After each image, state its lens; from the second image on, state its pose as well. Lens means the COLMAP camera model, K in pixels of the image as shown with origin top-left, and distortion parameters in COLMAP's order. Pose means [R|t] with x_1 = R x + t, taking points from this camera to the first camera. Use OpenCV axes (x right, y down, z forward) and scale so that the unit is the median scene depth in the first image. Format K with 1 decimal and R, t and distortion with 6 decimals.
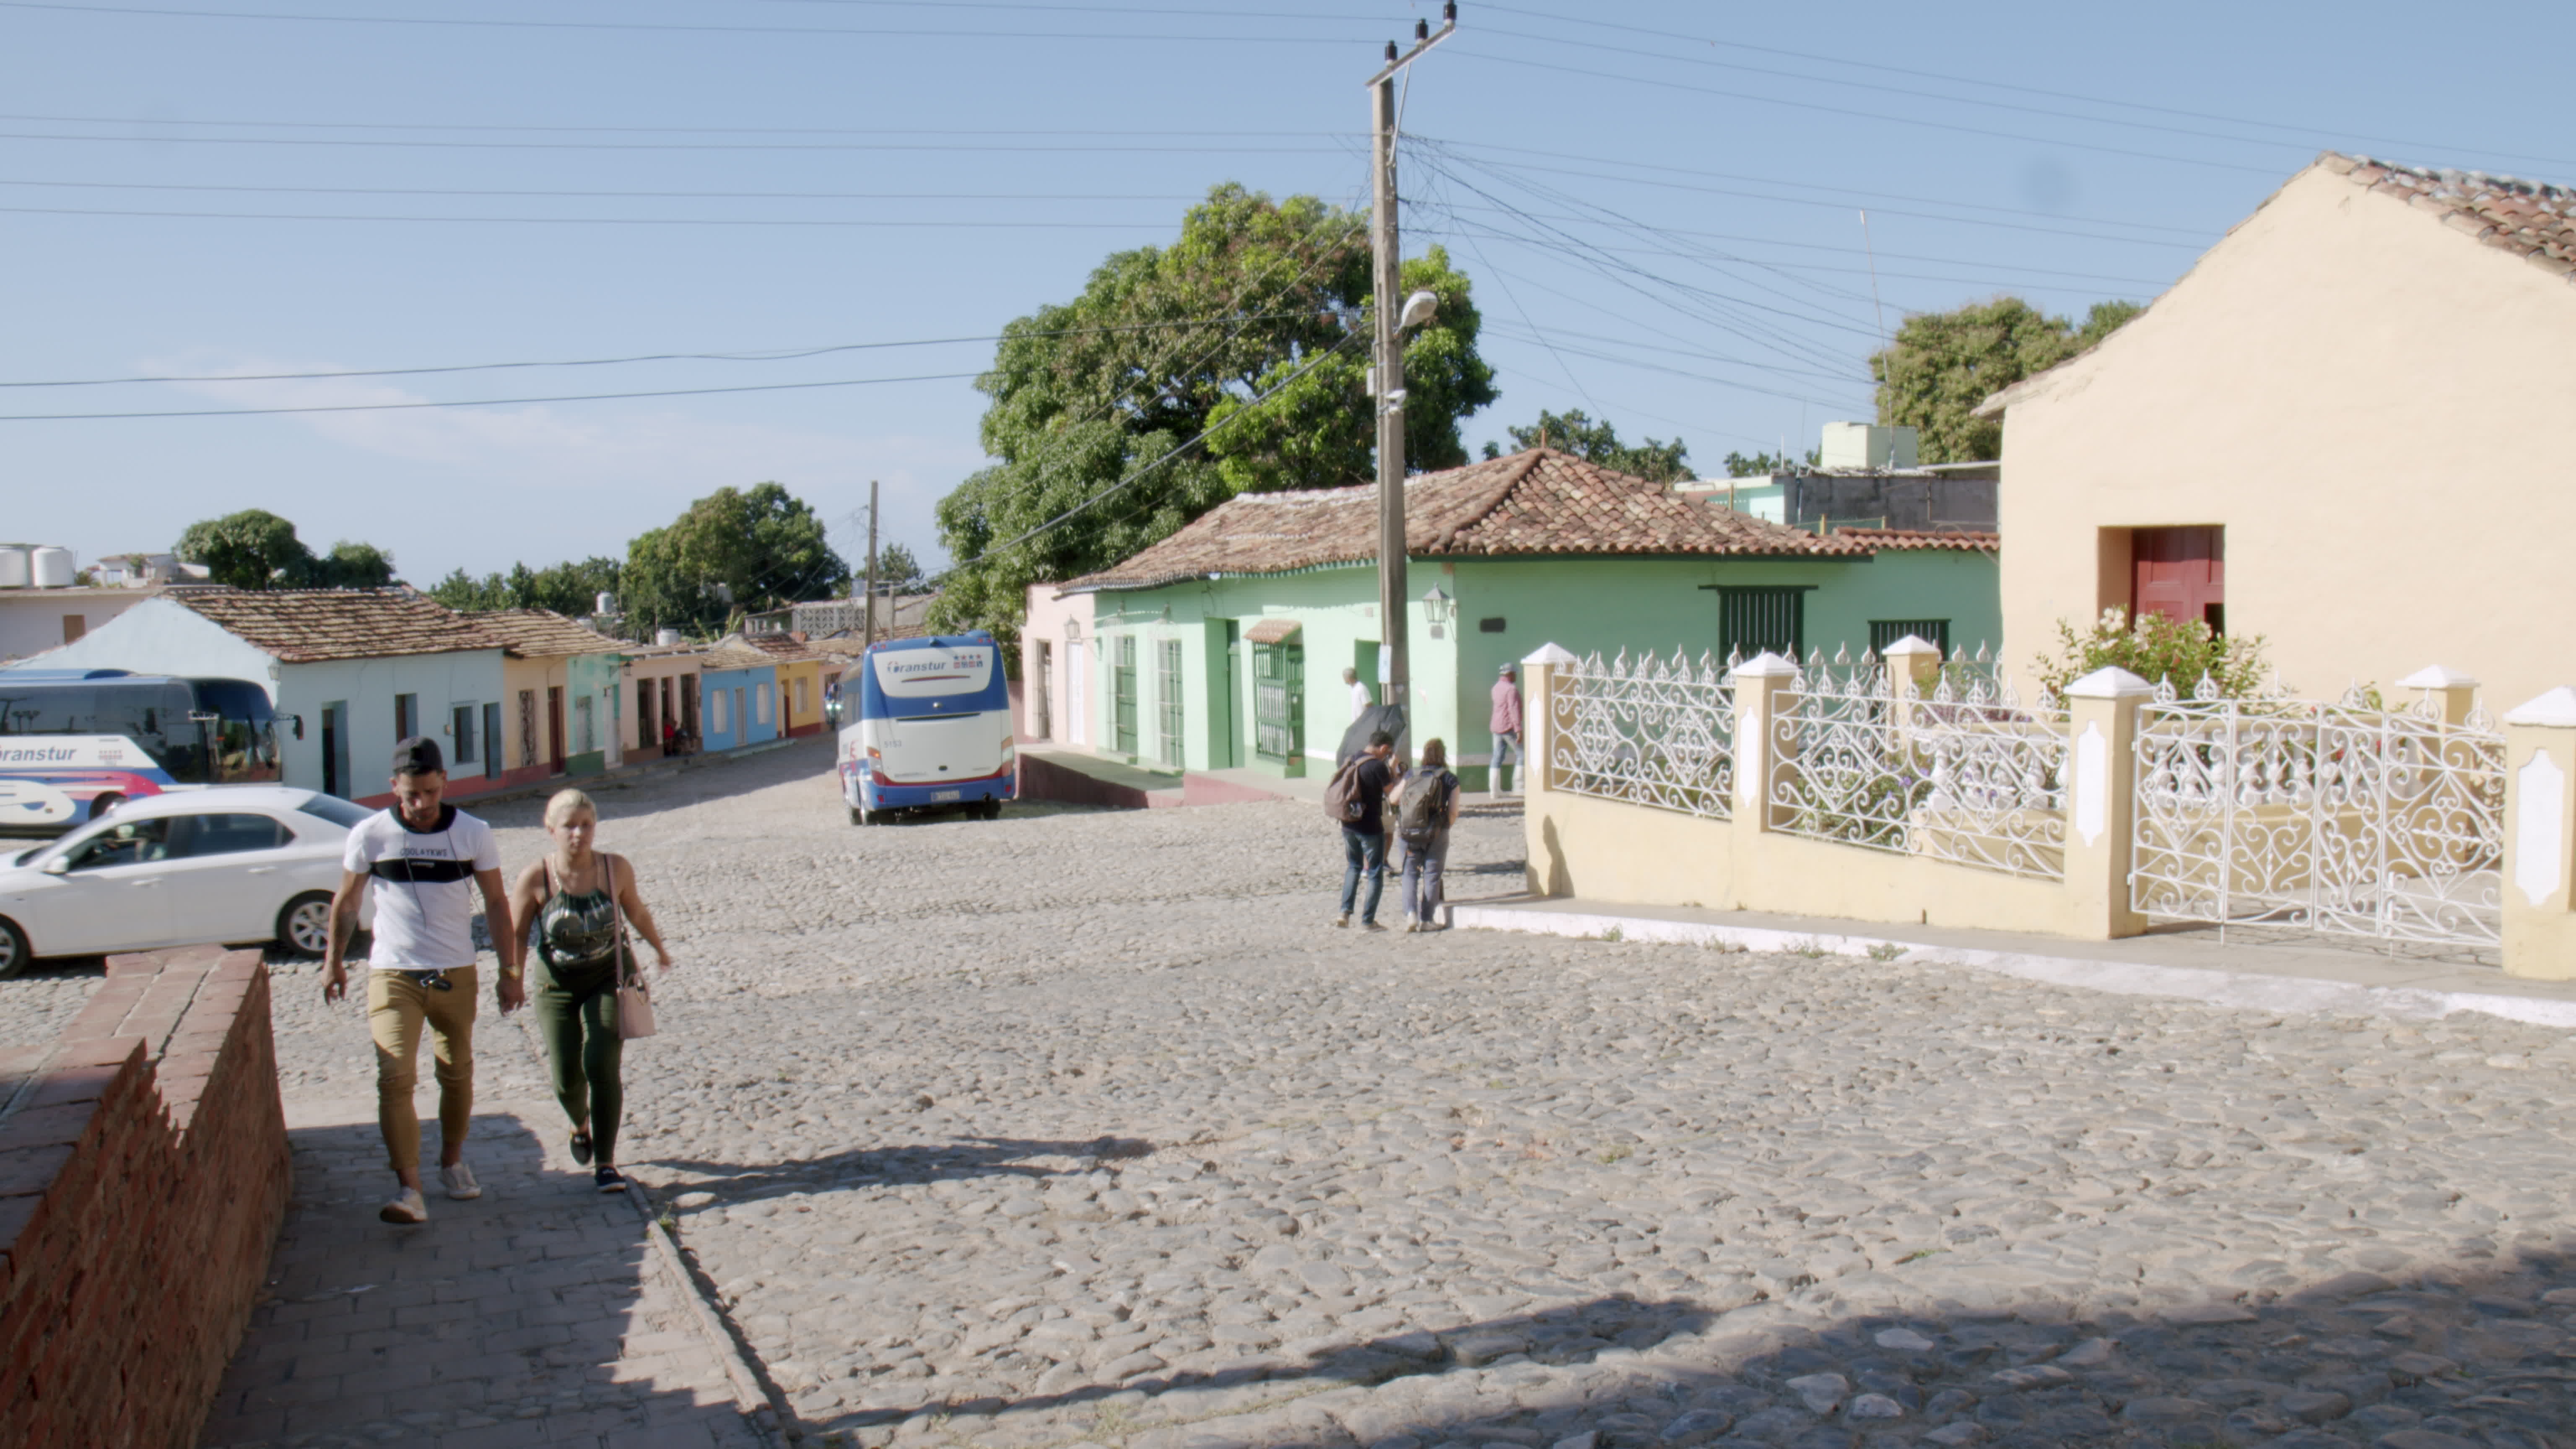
lens RADIAL K [[1921.6, 0, 1288.0], [0, 1921.6, 724.5], [0, 0, 1]] dist [-0.034427, 0.000240]
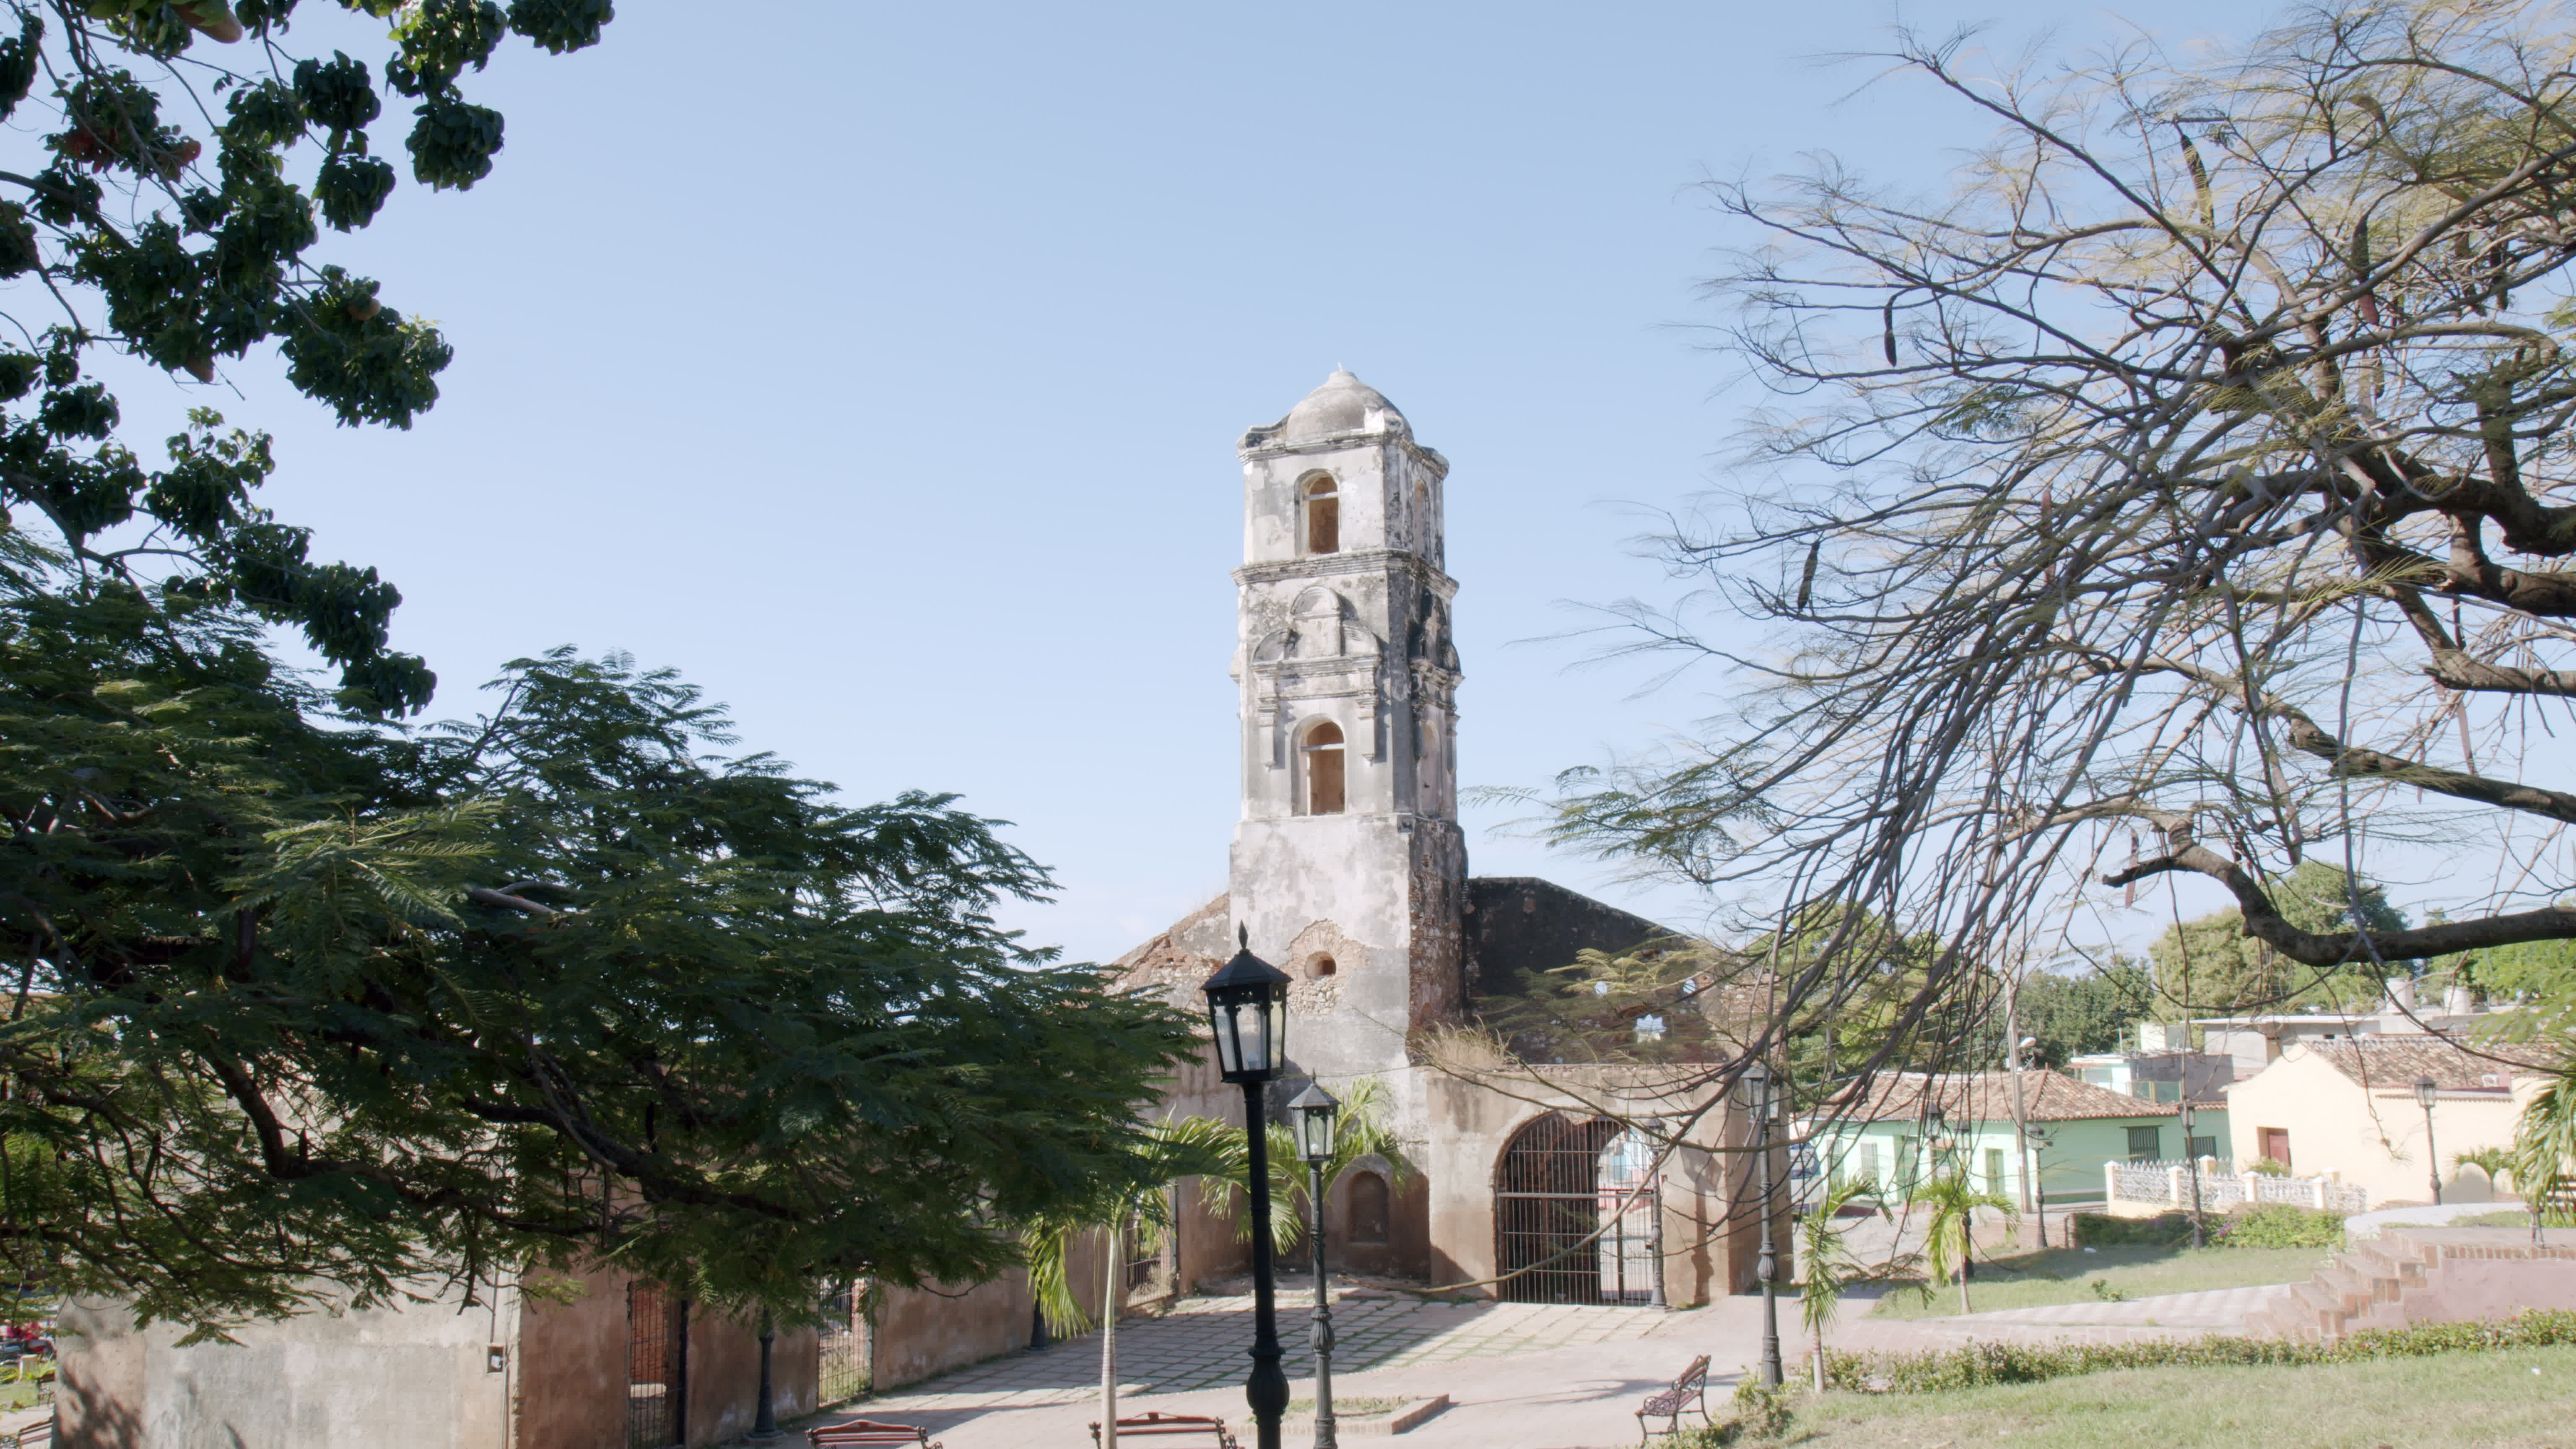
lens RADIAL K [[1921.6, 0, 1288.0], [0, 1921.6, 724.5], [0, 0, 1]] dist [-0.034427, 0.000240]
pose [[0.993718, -0.022369, -0.109654, -0.662047], [-0.002703, 0.974738, -0.223335, -0.022355], [0.111880, 0.222229, 0.968554, -1.918703]]
